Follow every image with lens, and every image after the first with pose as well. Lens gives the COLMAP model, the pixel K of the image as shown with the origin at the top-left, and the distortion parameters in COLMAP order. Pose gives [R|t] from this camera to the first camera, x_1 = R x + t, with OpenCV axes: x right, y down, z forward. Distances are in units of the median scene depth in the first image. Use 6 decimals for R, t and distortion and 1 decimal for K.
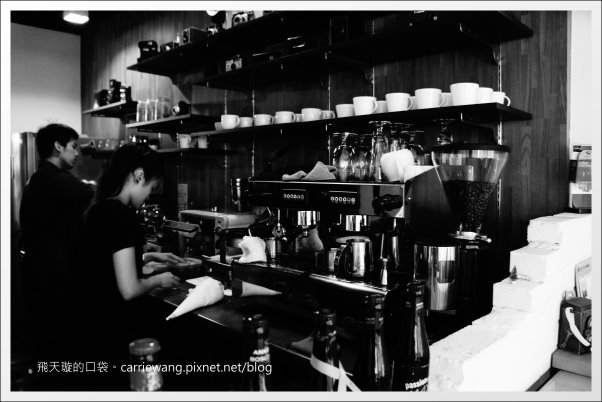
lens RADIAL K [[476.5, 0, 305.0], [0, 476.5, 196.0], [0, 0, 1]] dist [-0.166592, 0.103480]
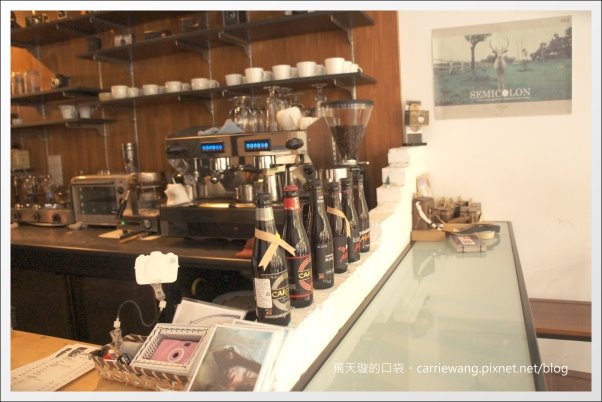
lens RADIAL K [[476.5, 0, 306.2], [0, 476.5, 199.3], [0, 0, 1]] dist [-0.166592, 0.103480]
pose [[0.915726, -0.095769, 0.390223, -0.300101], [0.071012, 0.994466, 0.077422, 0.059191], [-0.395479, -0.043187, 0.917459, -0.258456]]
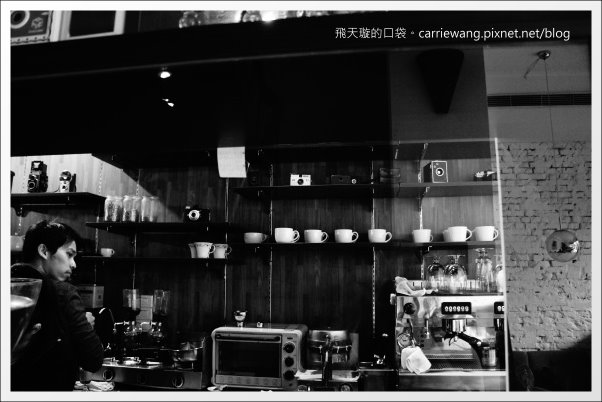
lens RADIAL K [[476.5, 0, 302.2], [0, 476.5, 203.6], [0, 0, 1]] dist [-0.166592, 0.103480]
pose [[0.783765, 0.074515, 0.616571, -1.101584], [0.036114, 0.985628, -0.165023, -0.081677], [-0.620006, 0.151606, 0.769810, 0.286560]]
